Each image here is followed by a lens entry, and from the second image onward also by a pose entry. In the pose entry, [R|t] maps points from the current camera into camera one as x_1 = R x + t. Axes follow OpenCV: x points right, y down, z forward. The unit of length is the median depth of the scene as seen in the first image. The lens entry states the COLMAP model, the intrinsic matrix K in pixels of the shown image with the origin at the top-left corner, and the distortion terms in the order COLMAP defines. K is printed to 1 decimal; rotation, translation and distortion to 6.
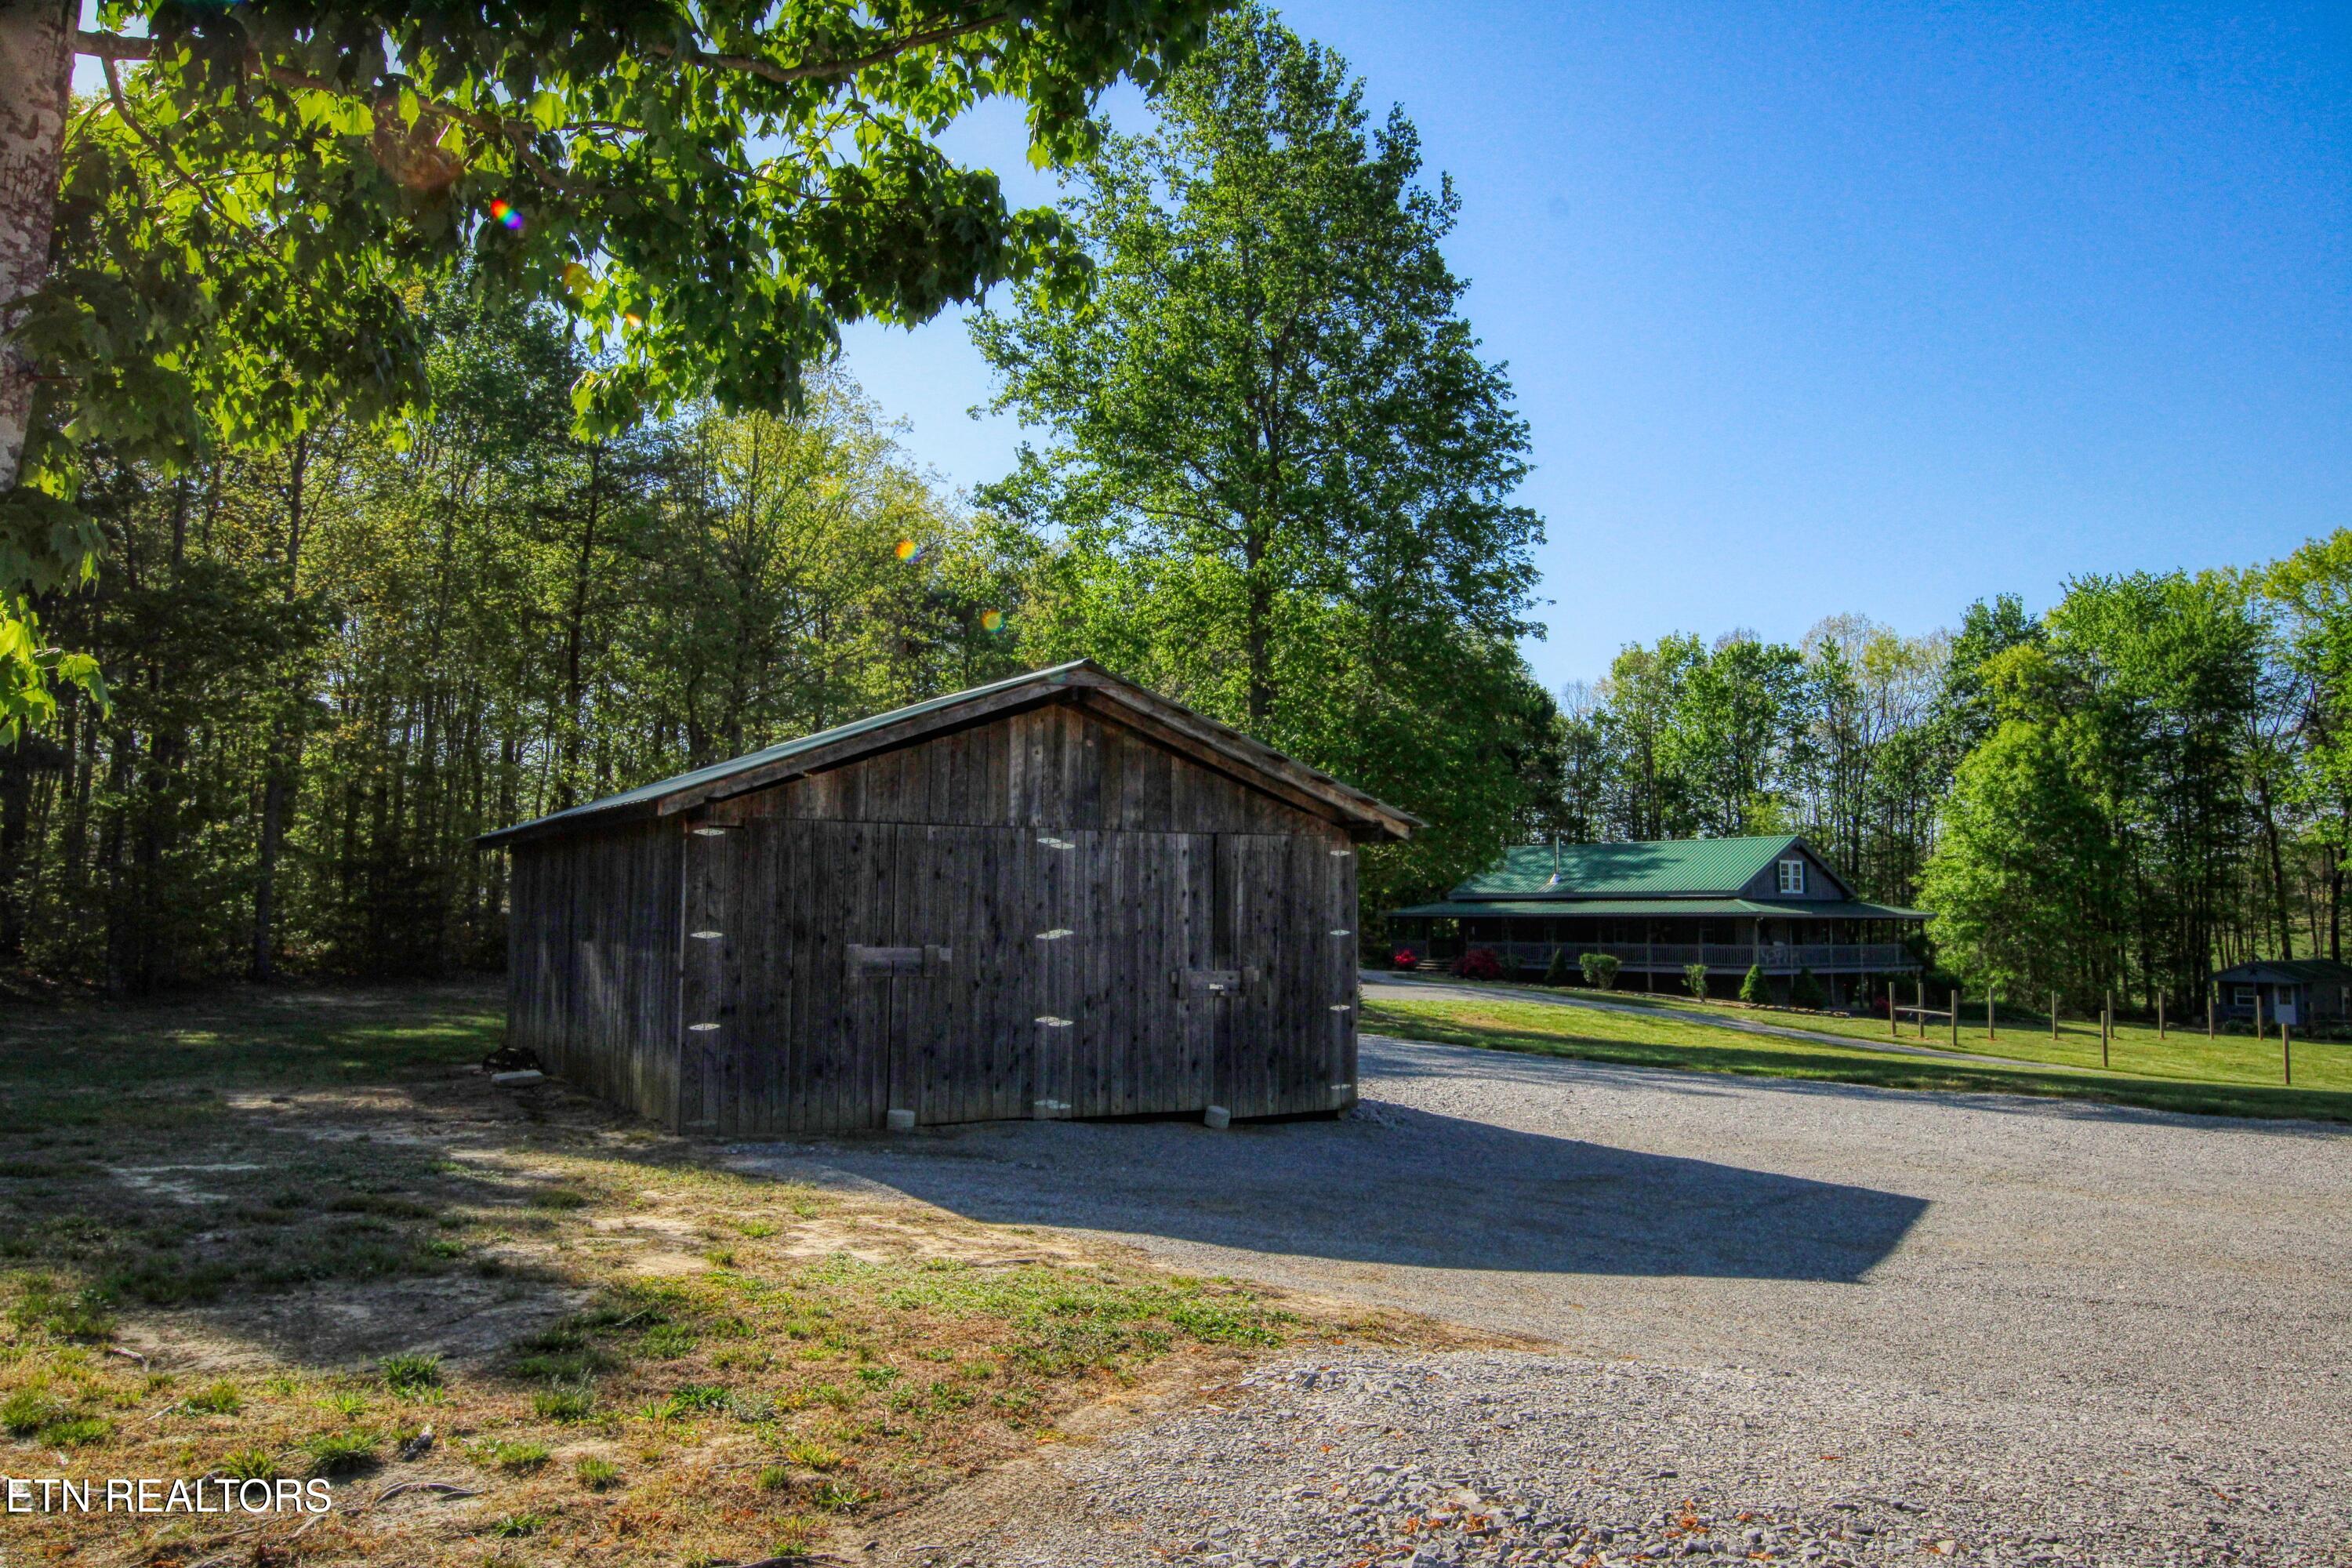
lens RADIAL K [[1728.7, 0, 1174.8], [0, 1728.7, 787.2], [0, 0, 1]] dist [-0.004933, 0.000113]
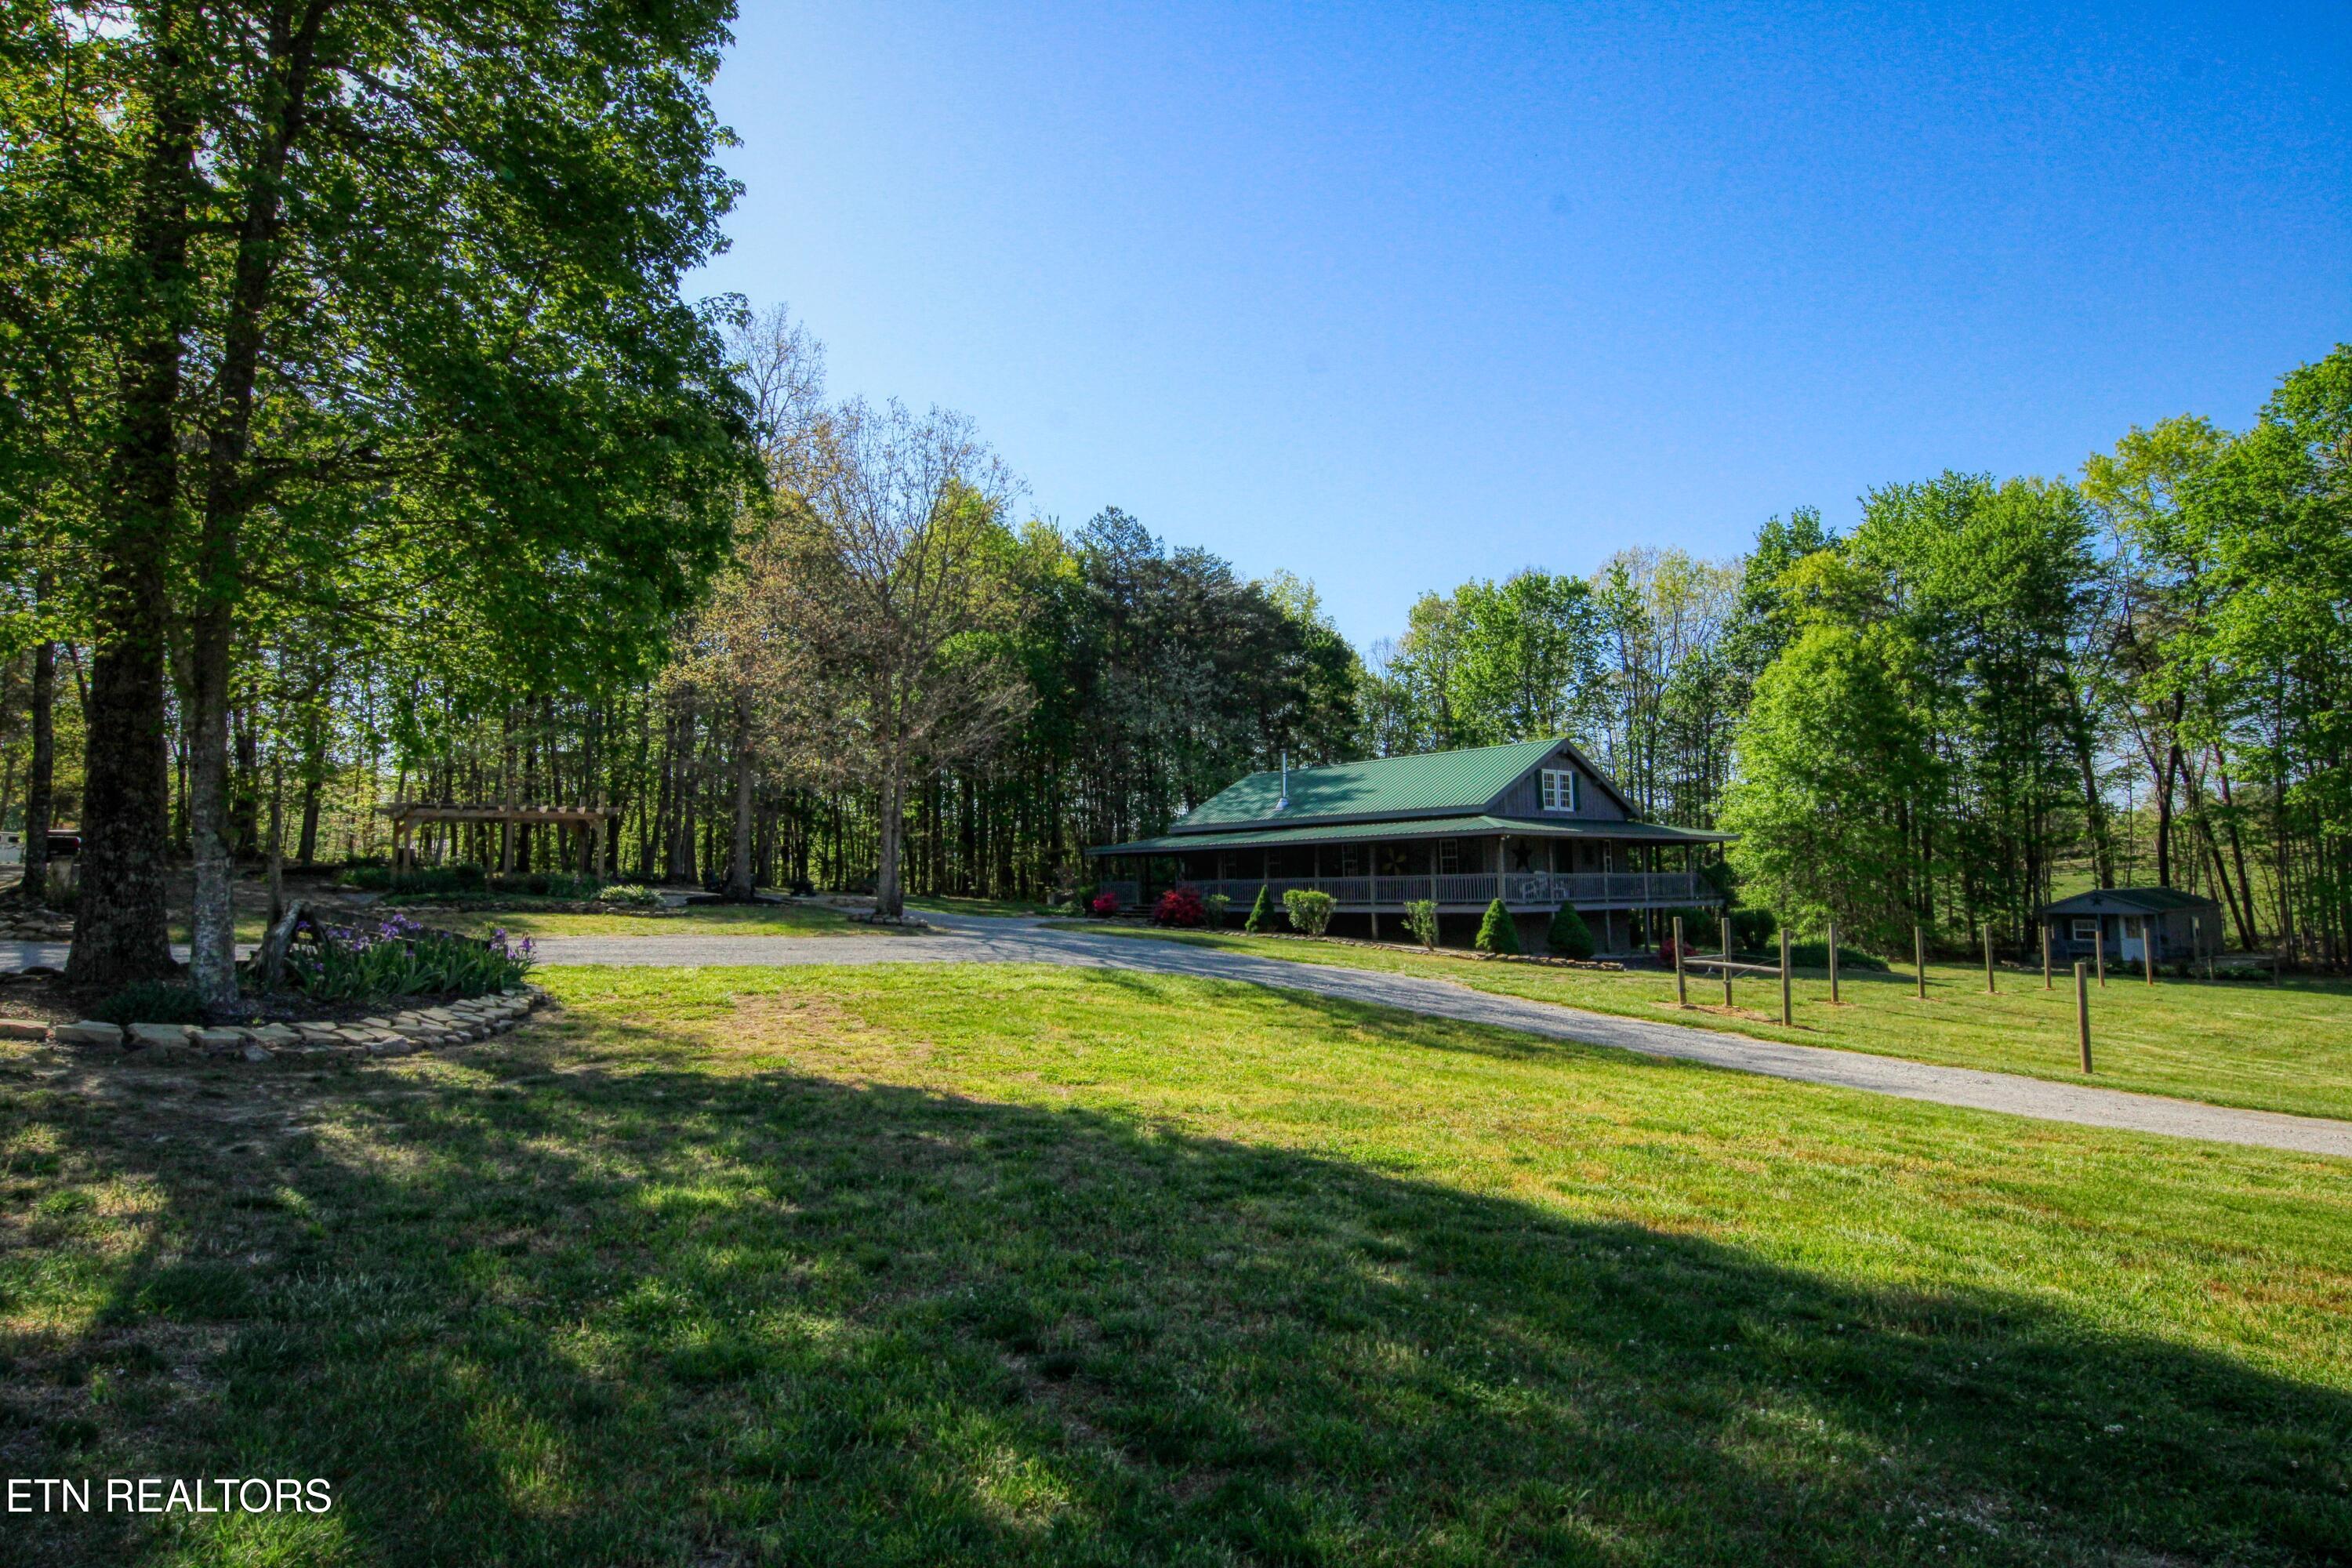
lens RADIAL K [[1308.3, 0, 1177.3], [0, 1308.3, 784.0], [0, 0, 1]] dist [0.001407, -0.000074]
pose [[0.999678, -0.017251, 0.018619, 0.141982], [0.017298, 0.999848, -0.002344, 0.039453], [-0.018575, 0.002665, 0.999824, 0.333379]]
